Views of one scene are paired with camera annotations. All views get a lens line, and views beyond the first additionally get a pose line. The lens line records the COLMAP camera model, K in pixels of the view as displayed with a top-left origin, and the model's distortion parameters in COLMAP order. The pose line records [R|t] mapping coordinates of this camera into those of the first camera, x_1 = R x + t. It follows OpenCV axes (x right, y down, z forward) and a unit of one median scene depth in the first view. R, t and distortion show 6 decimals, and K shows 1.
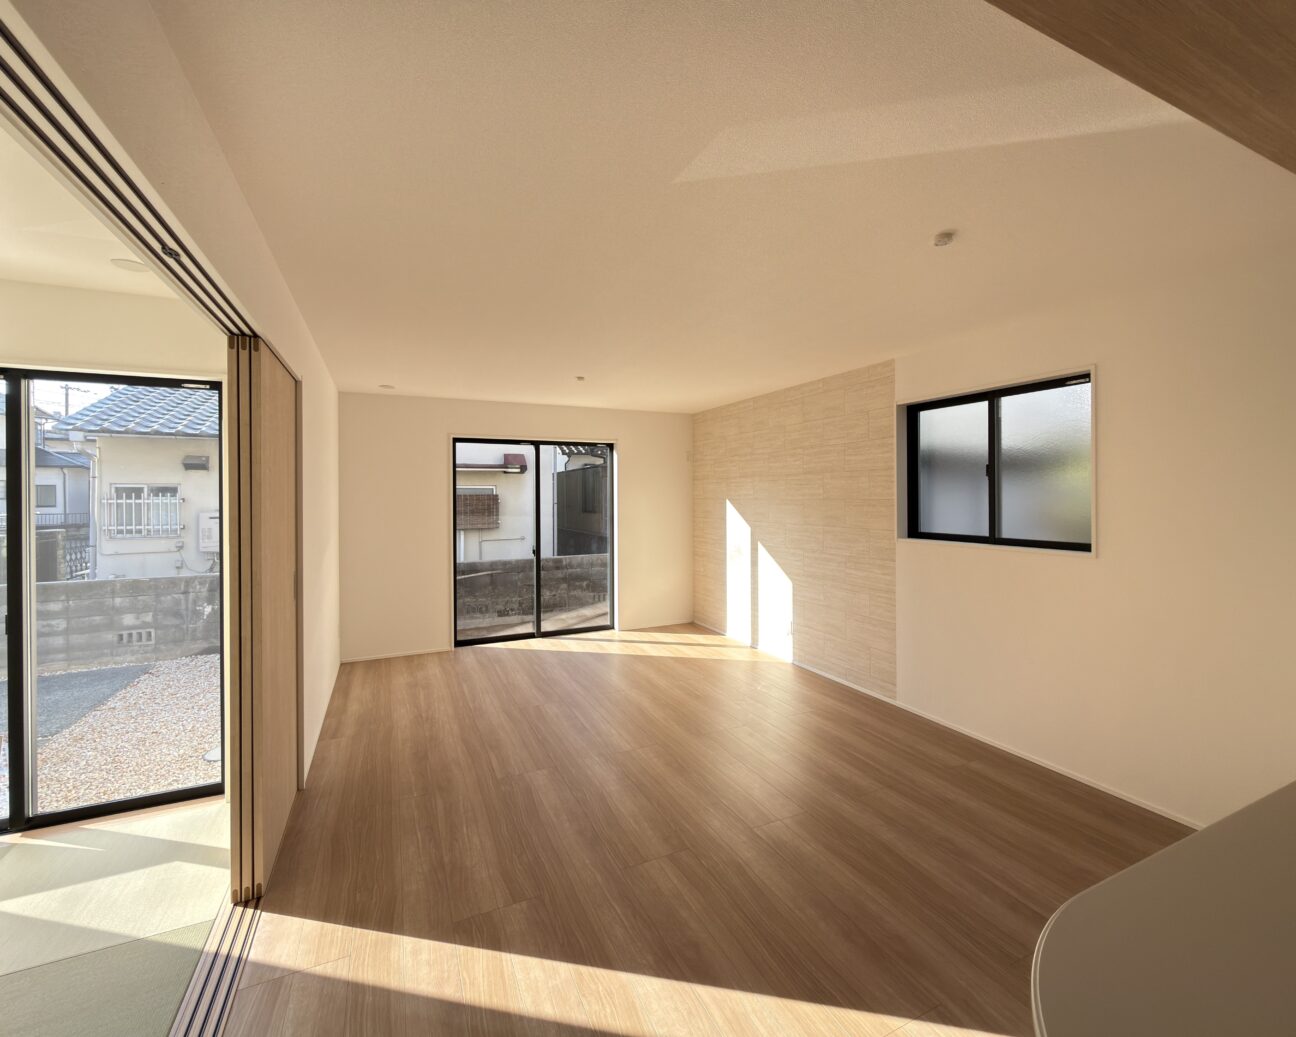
lens RADIAL K [[558.7, 0, 652.7], [0, 558.7, 496.5], [0, 0, 1]] dist [0.008811, -0.000160]
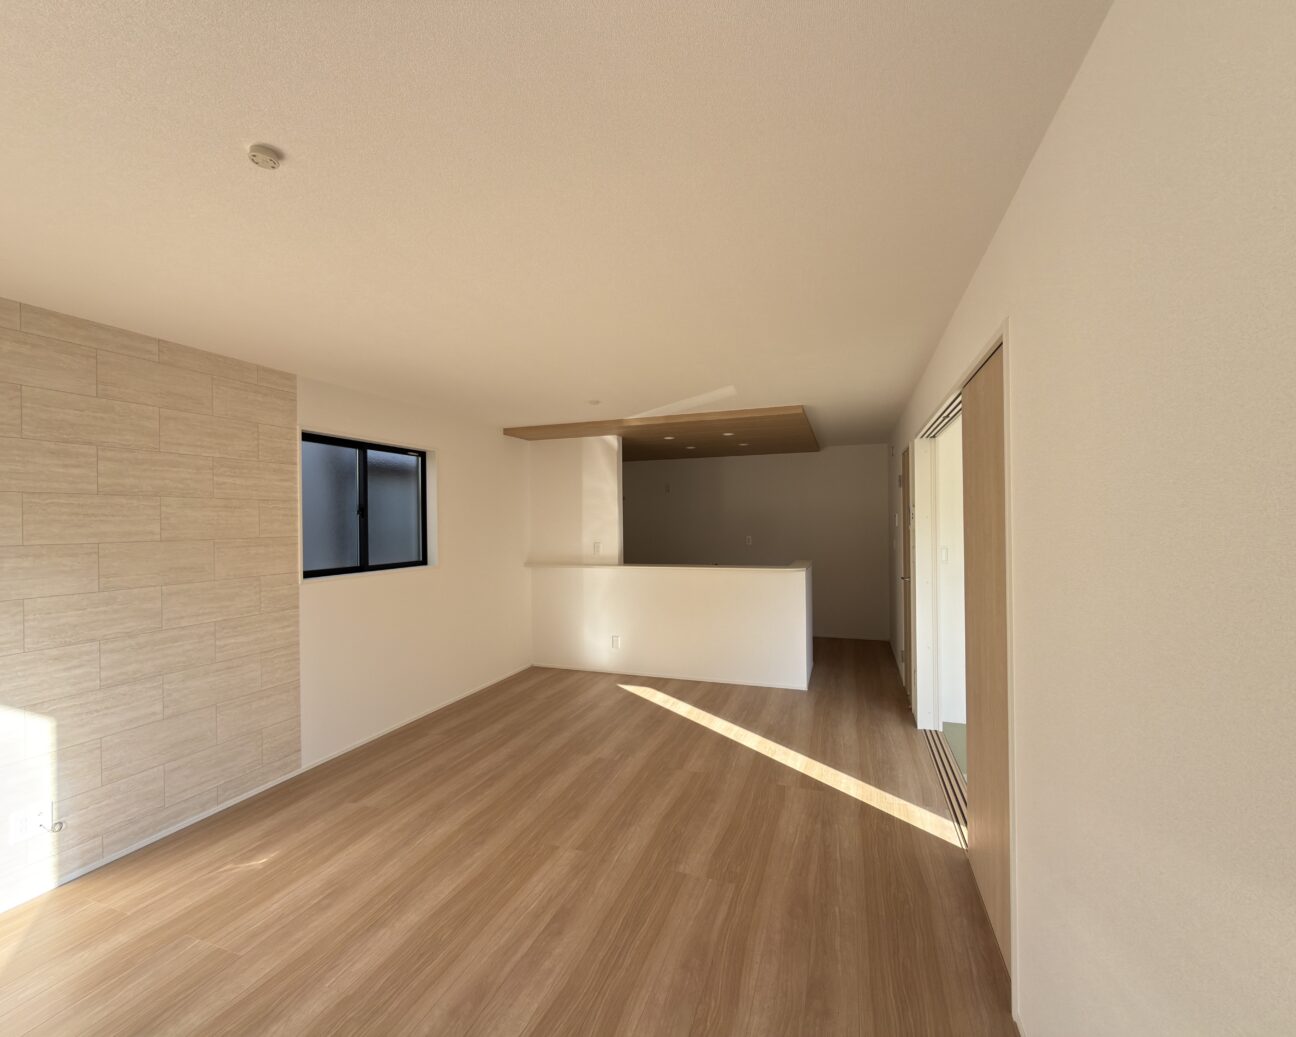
lens RADIAL K [[558.7, 0, 643.3], [0, 558.7, 524.5], [0, 0, 1]] dist [0.008811, -0.000160]
pose [[-0.701756, 0.013480, 0.712290, -0.503531], [0.019361, 0.999813, 0.000154, -0.002807], [-0.712154, 0.013899, -0.701885, 1.093979]]
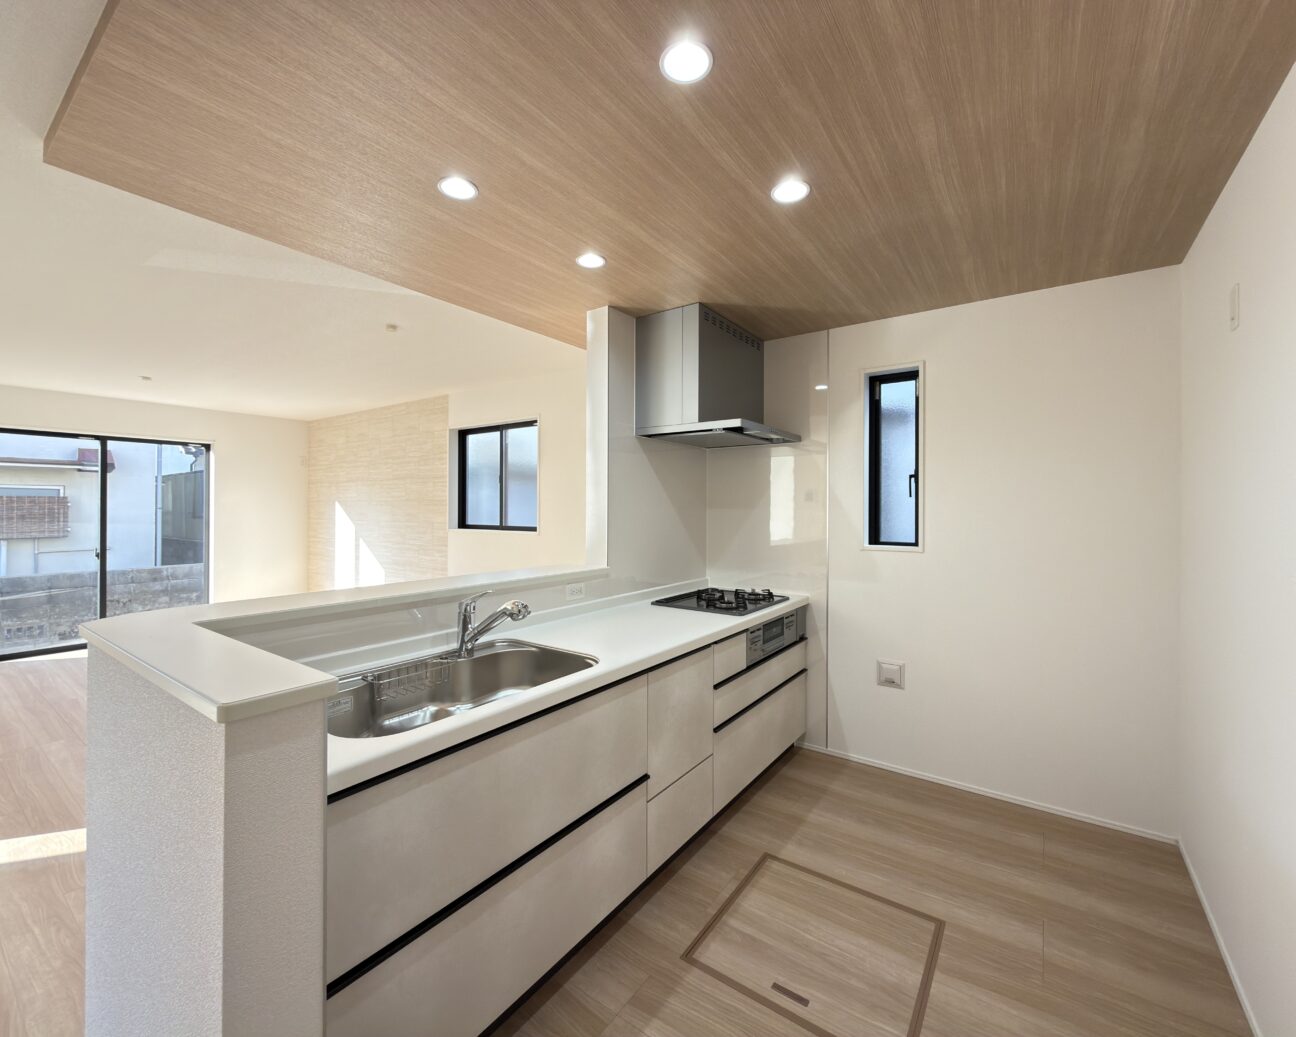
lens RADIAL K [[558.7, 0, 648.8], [0, 558.7, 507.0], [0, 0, 1]] dist [0.008811, -0.000160]
pose [[0.878739, 0.009830, 0.477201, 0.195361], [-0.007942, 0.999951, -0.005973, 0.023472], [-0.477236, 0.001459, 0.878774, -0.353137]]
